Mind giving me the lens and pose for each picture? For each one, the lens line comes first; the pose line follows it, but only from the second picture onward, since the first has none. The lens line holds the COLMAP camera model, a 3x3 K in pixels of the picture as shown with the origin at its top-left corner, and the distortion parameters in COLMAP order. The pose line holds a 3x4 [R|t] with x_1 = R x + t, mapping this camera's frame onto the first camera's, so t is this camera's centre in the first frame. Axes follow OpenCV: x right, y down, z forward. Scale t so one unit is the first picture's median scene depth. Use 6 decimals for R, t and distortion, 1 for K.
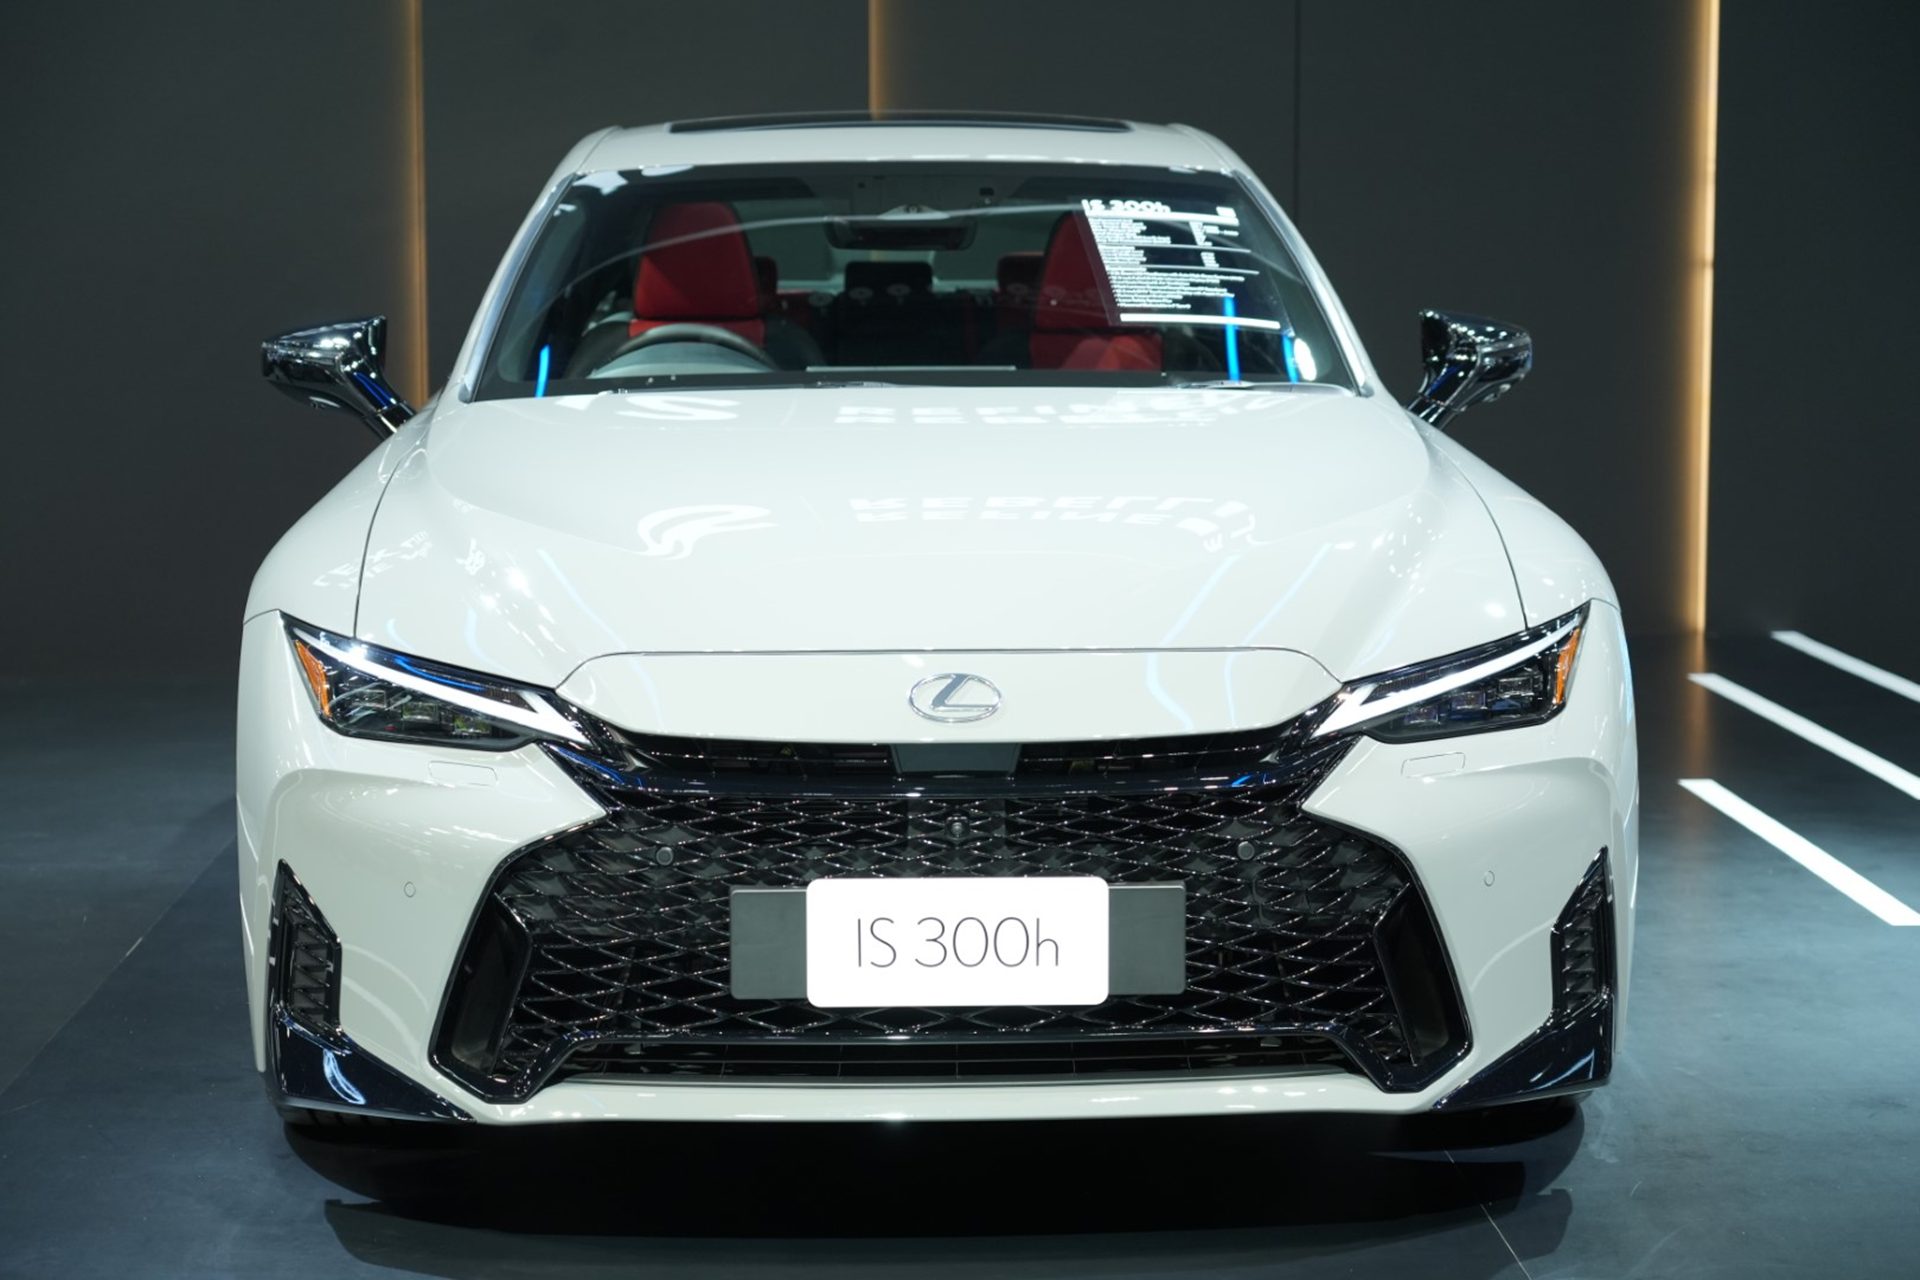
lens RADIAL K [[3677.6, 0, 960.0], [0, 3677.6, 640.0], [0, 0, 1]] dist [-0.018410, 0.122996]
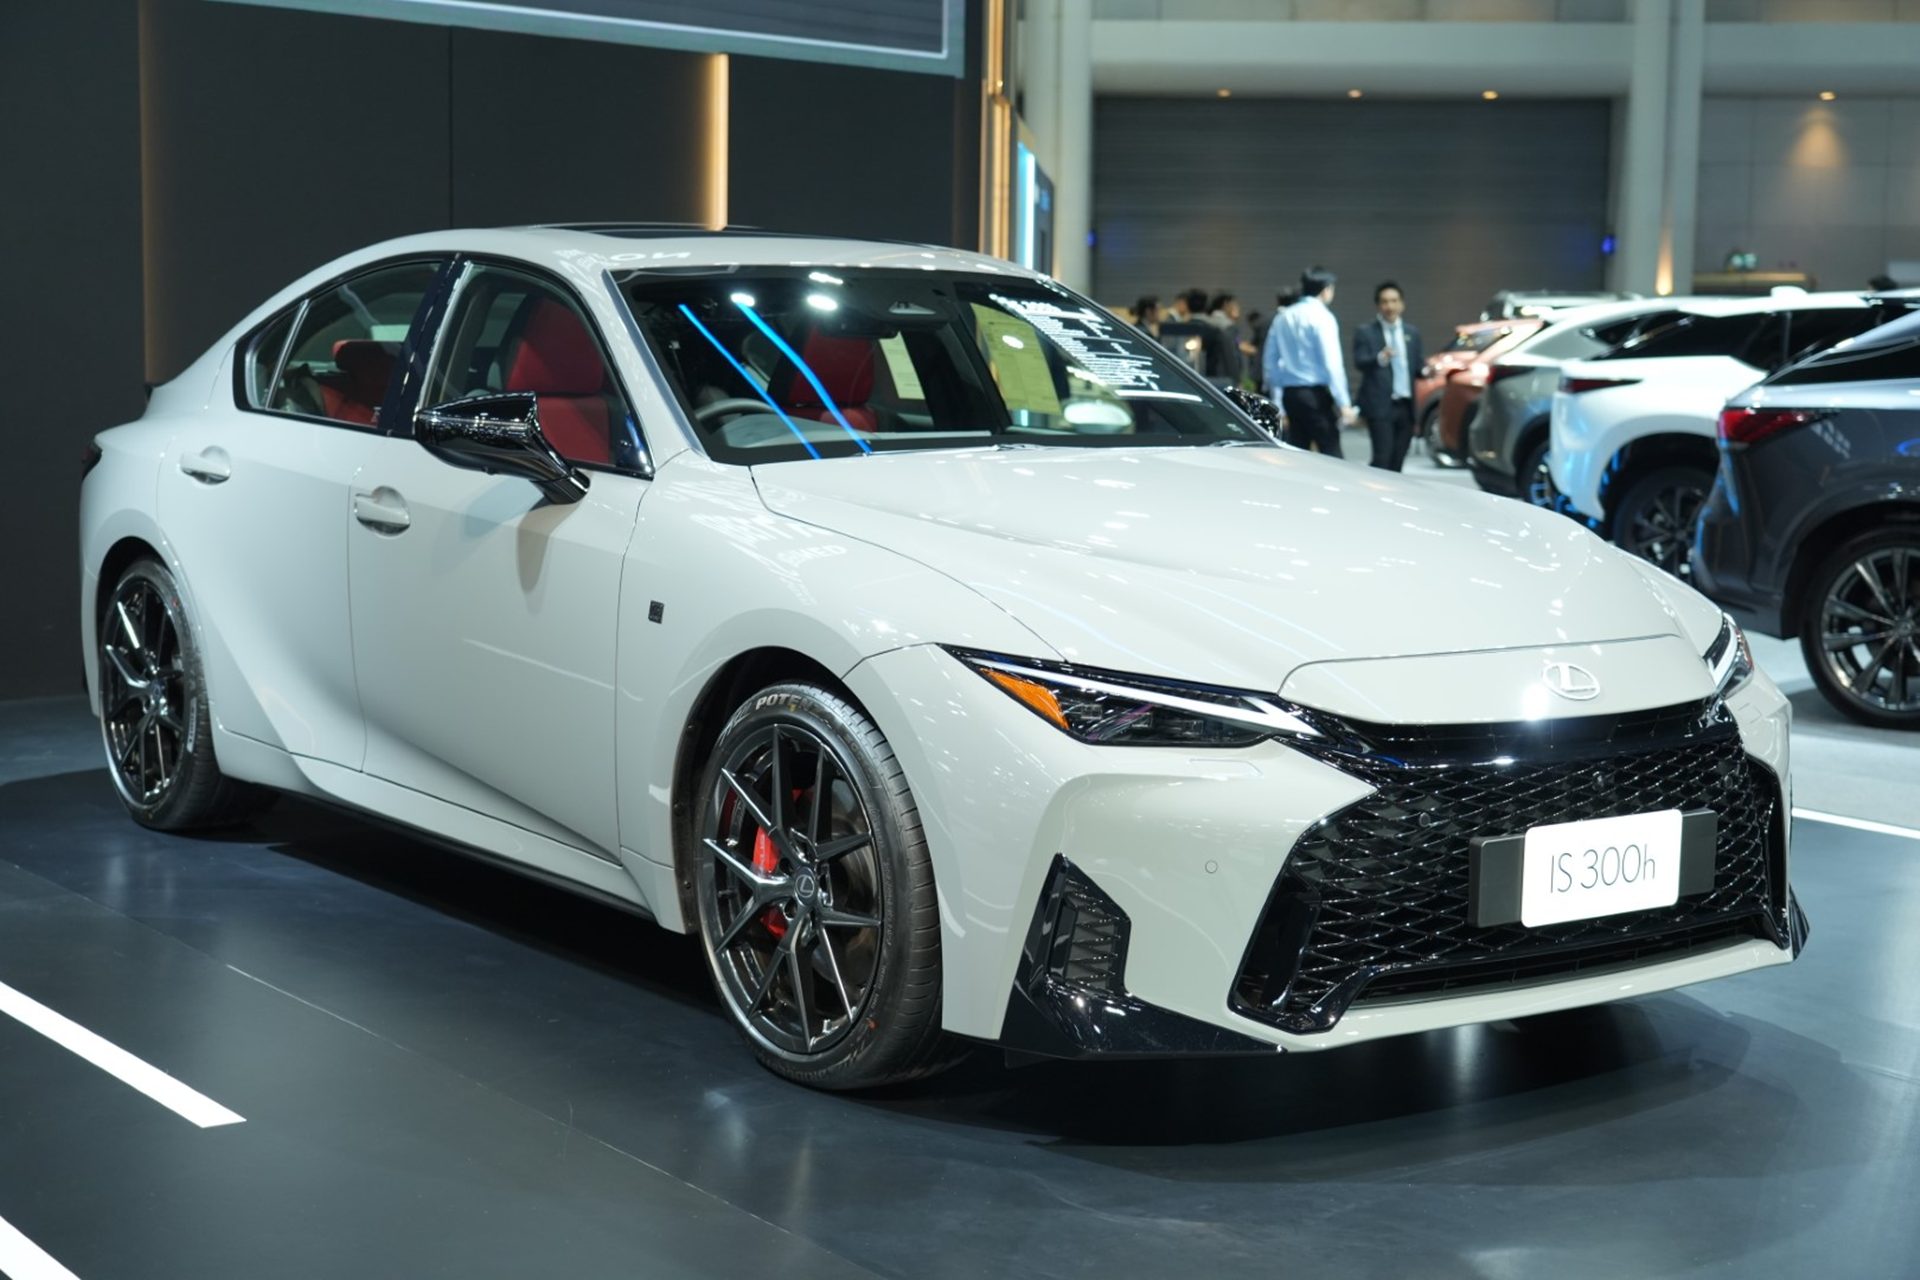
lens RADIAL K [[2760.8, 0, 960.0], [0, 2760.8, 640.0], [0, 0, 1]] dist [-0.013335, -0.002326]
pose [[0.842113, -0.044629, 0.537452, -0.709629], [0.045163, 0.998905, 0.012183, -0.020841], [-0.537407, 0.014013, 0.843207, 0.289354]]
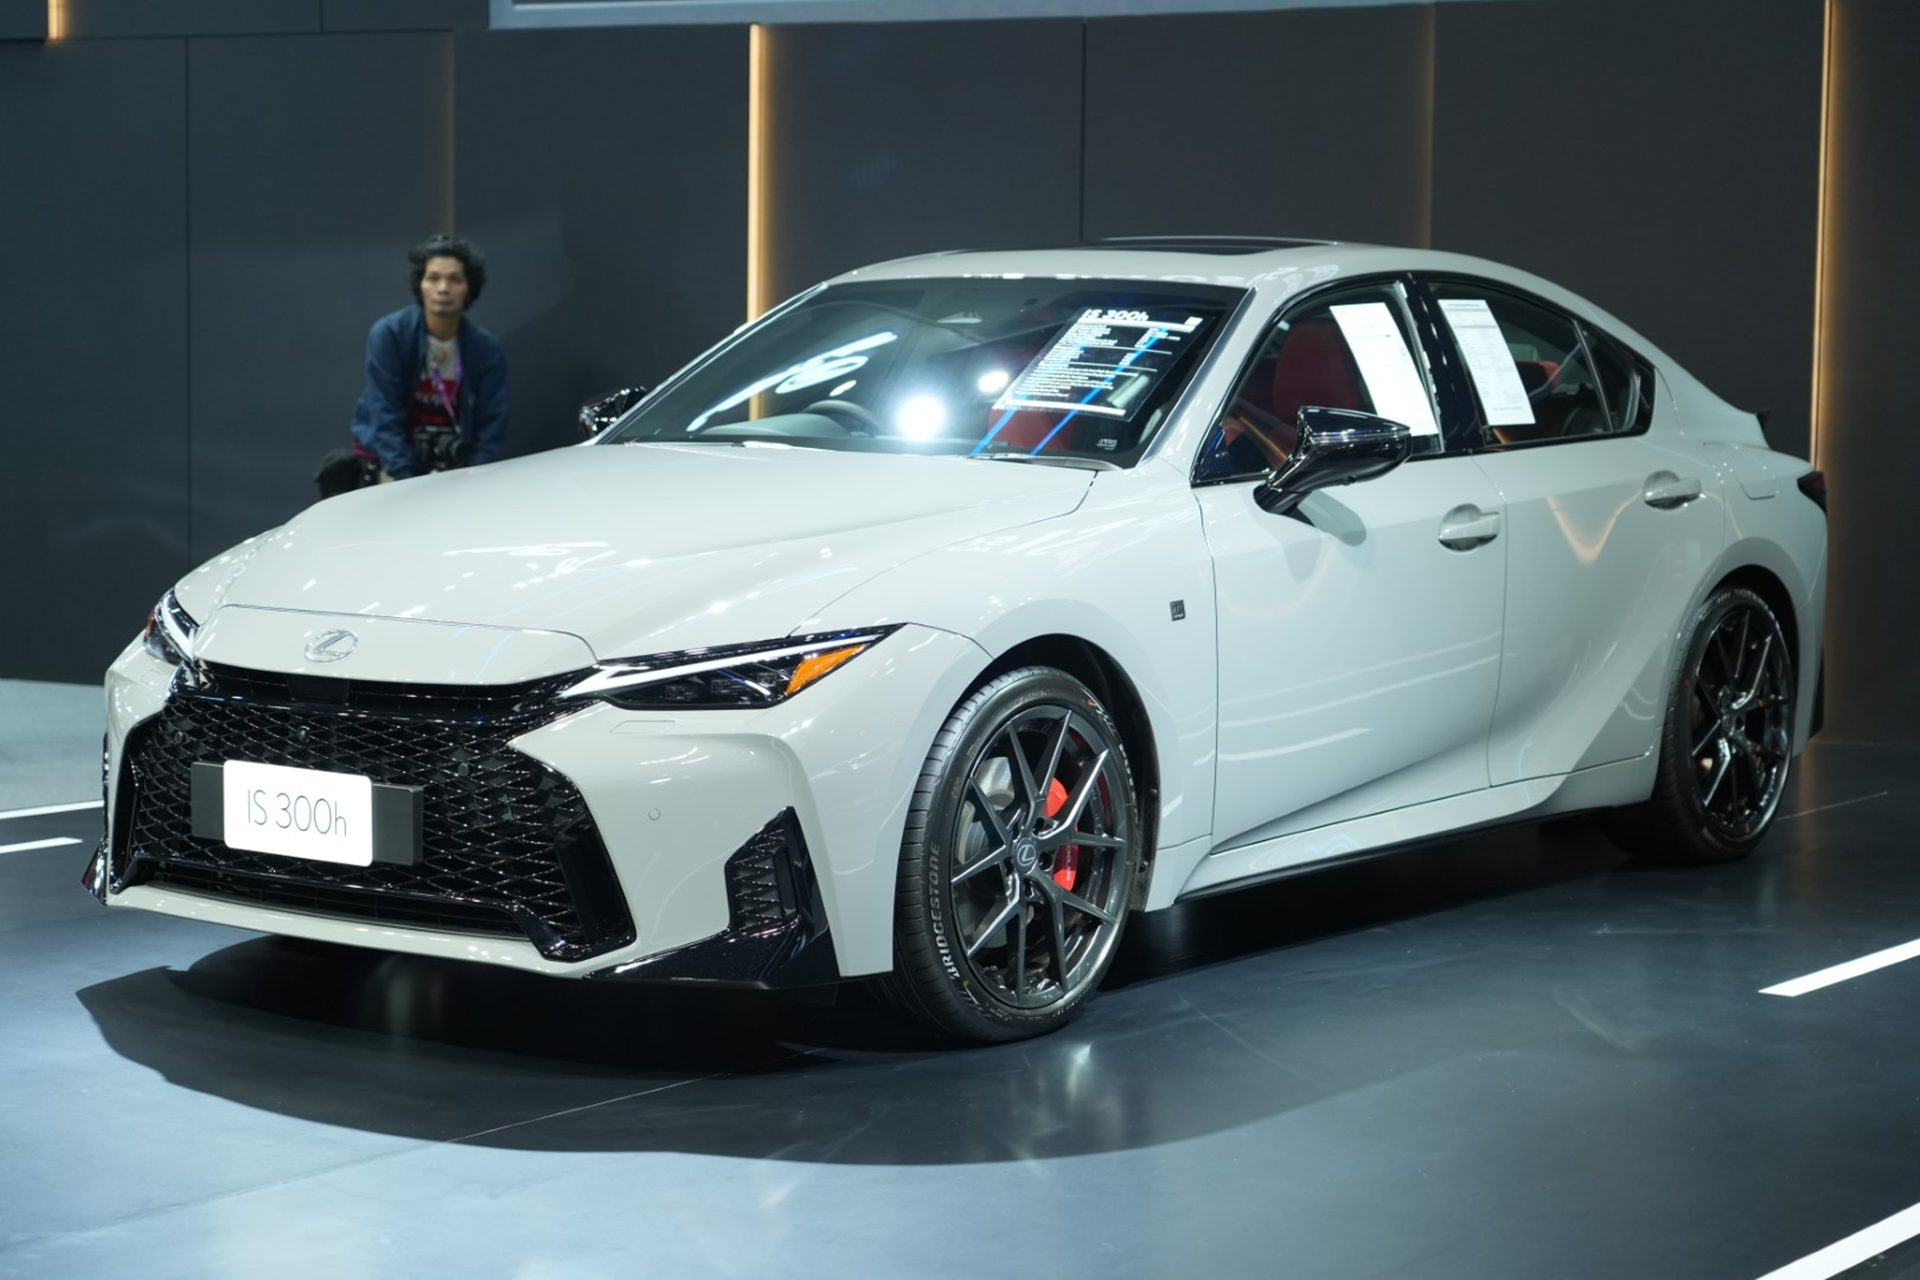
lens RADIAL K [[3677.6, 0, 960.0], [0, 3677.6, 640.0], [0, 0, 1]] dist [-0.018410, 0.122996]
pose [[0.785268, 0.068087, -0.615401, 1.078404], [-0.086304, 0.996269, 0.000099, -0.008189], [0.613112, 0.053033, 0.788214, 0.014090]]
